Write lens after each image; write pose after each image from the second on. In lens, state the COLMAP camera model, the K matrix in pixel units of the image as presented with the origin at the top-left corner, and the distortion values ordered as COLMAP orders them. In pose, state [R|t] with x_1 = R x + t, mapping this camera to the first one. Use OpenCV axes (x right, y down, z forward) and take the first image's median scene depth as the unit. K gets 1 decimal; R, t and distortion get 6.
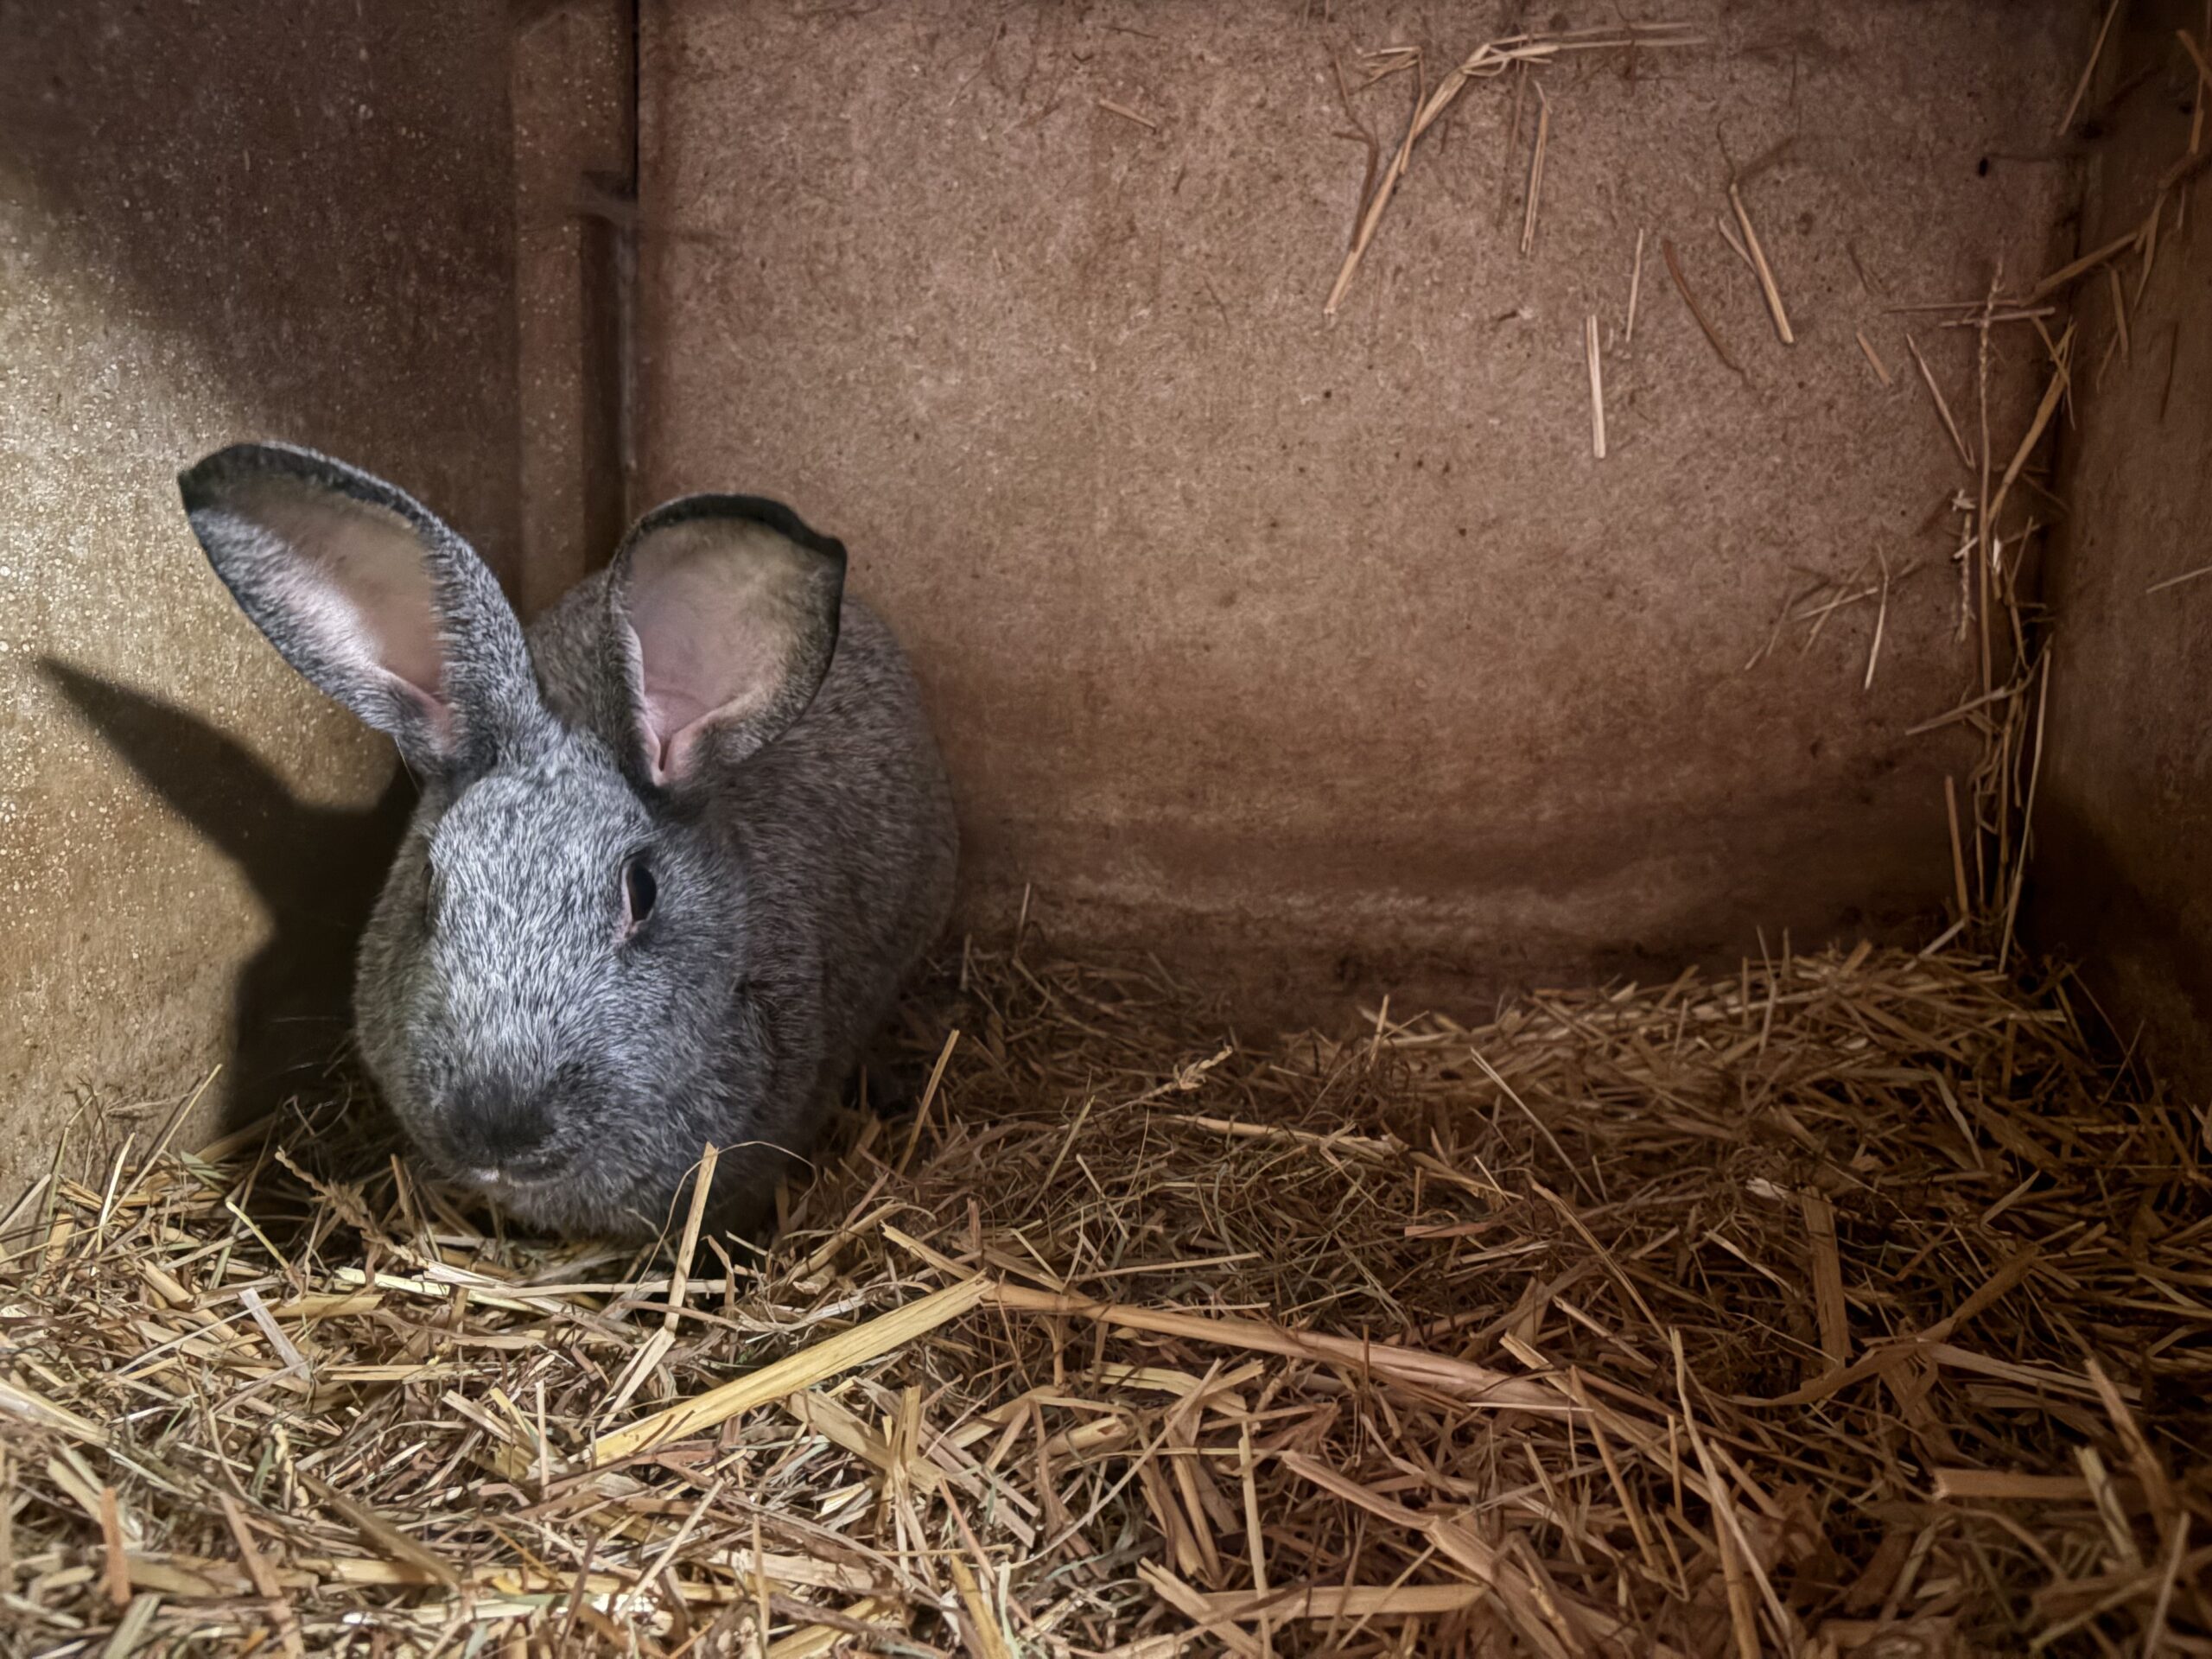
lens RADIAL K [[1738.8, 0, 1109.4], [0, 1738.8, 817.2], [0, 0, 1]] dist [-0.003972, -0.005219]
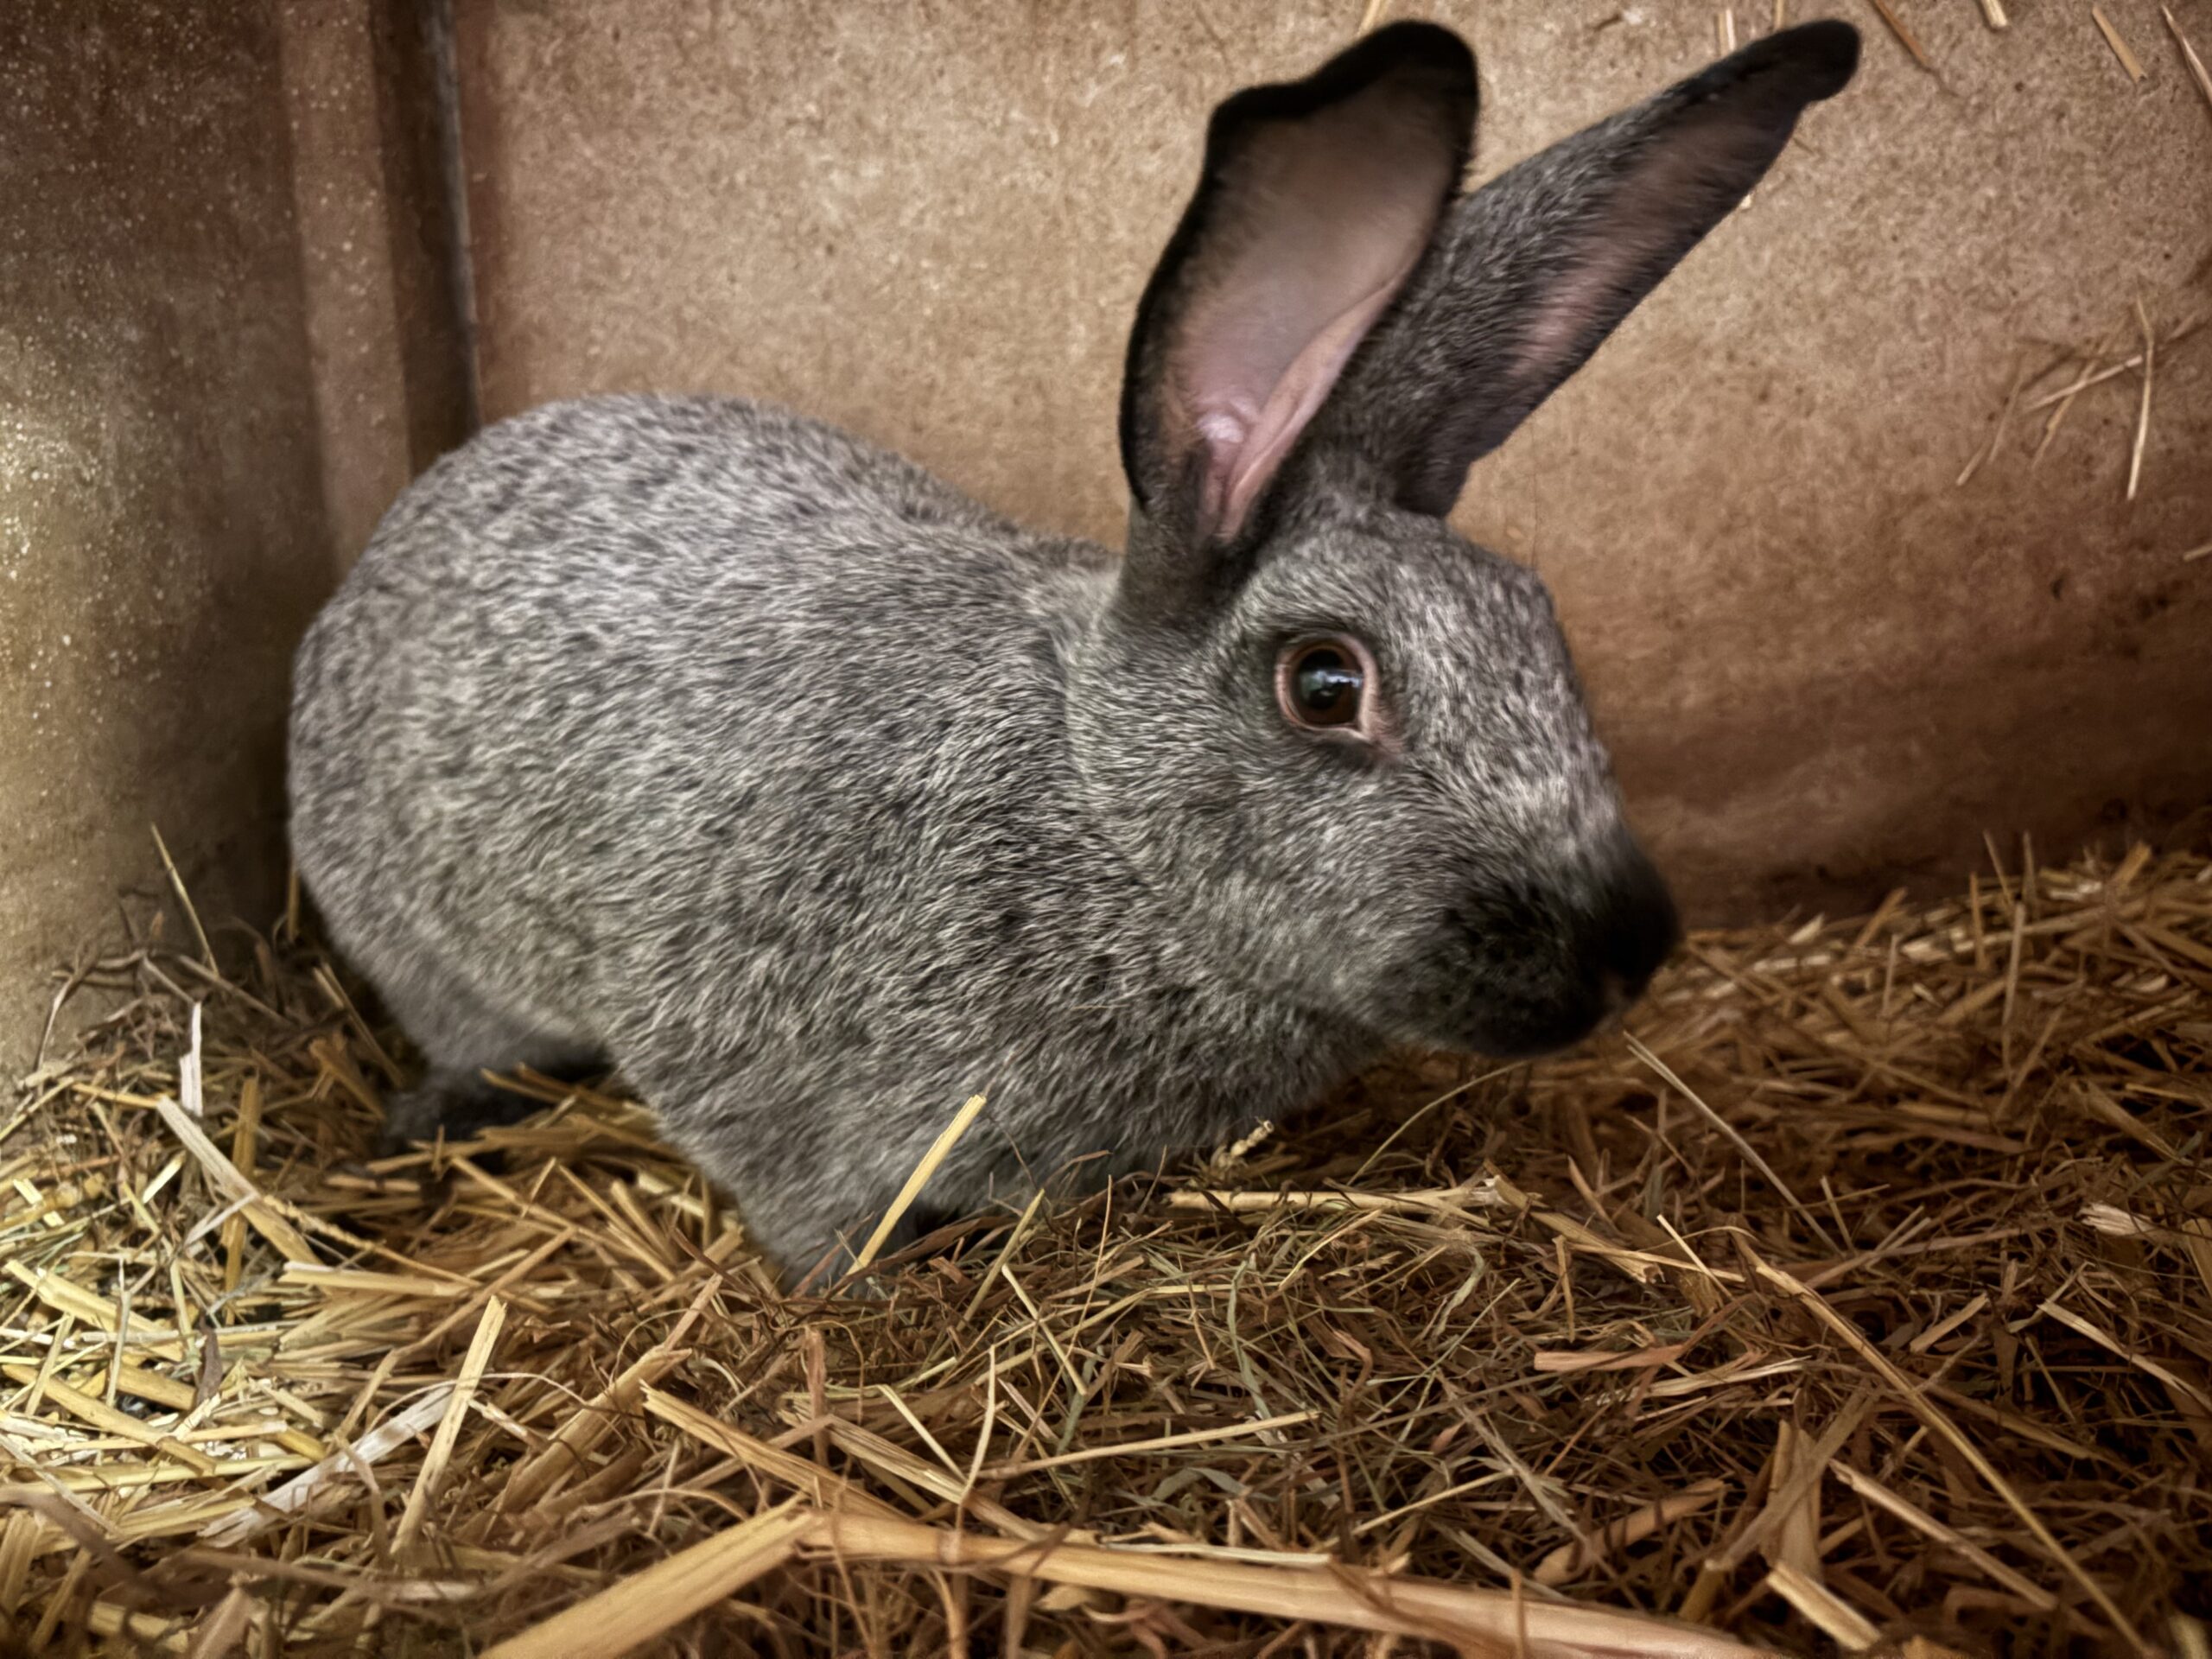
lens RADIAL K [[1741.7, 0, 1100.8], [0, 1741.7, 825.5], [0, 0, 1]] dist [0.005976, -0.003927]
pose [[0.997527, -0.053158, -0.045974, 0.030281], [0.054128, 0.998331, 0.020134, 0.024689], [0.044827, -0.022573, 0.998740, 0.241686]]
